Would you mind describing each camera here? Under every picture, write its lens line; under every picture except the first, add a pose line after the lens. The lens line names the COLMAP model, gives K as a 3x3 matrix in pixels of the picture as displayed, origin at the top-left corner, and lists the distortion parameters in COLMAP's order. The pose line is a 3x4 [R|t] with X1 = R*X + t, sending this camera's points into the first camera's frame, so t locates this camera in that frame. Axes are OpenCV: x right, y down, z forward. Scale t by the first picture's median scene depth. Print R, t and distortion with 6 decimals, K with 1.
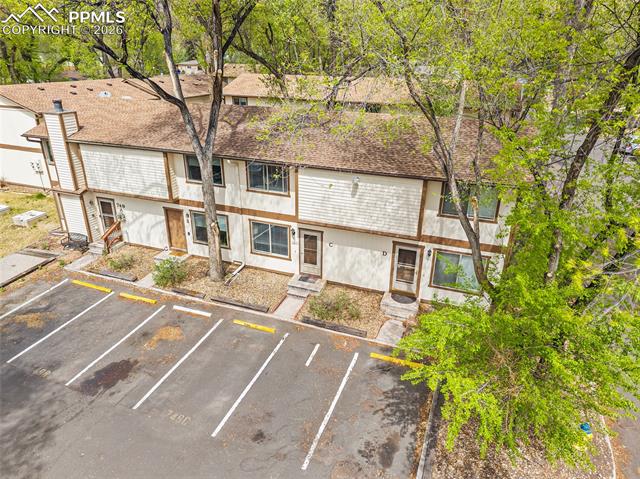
lens RADIAL K [[429.9, 0, 320.0], [0, 429.9, 239.5], [0, 0, 1]] dist [0.010326, -0.007115]
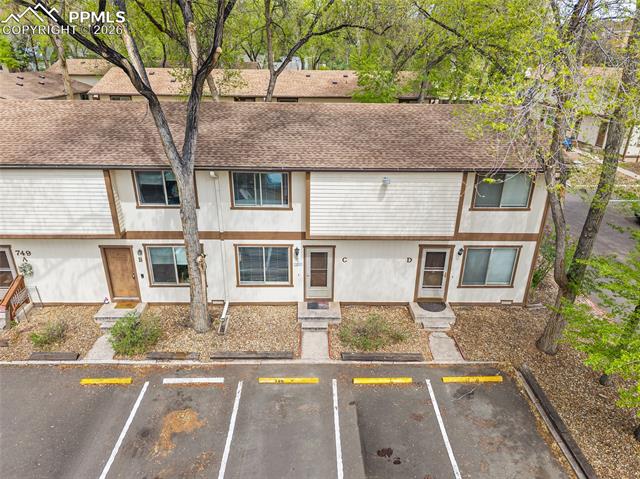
lens RADIAL K [[429.9, 0, 320.0], [0, 429.9, 239.5], [0, 0, 1]] dist [0.010326, -0.007115]
pose [[0.928990, -0.147700, 0.339354, -0.294903], [0.147971, 0.988670, 0.025235, -0.055012], [-0.339237, 0.026771, 0.940320, 0.219295]]
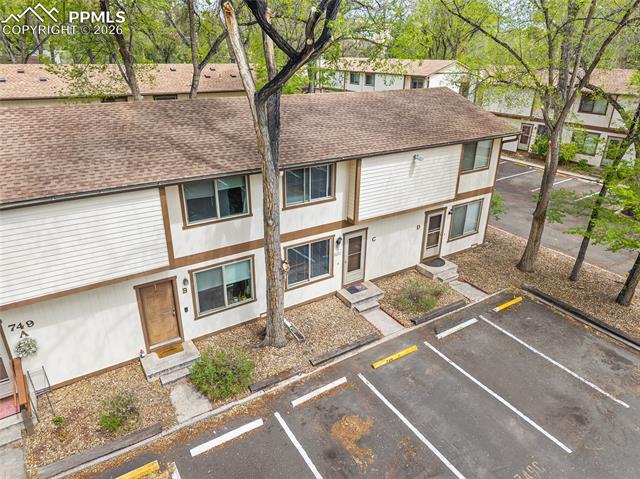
lens RADIAL K [[429.9, 0, 320.0], [0, 429.9, 239.5], [0, 0, 1]] dist [0.010326, -0.007115]
pose [[0.593913, -0.327932, 0.734662, -0.689330], [0.319950, 0.934115, 0.158309, -0.162659], [-0.738173, 0.141034, 0.659705, 0.483431]]
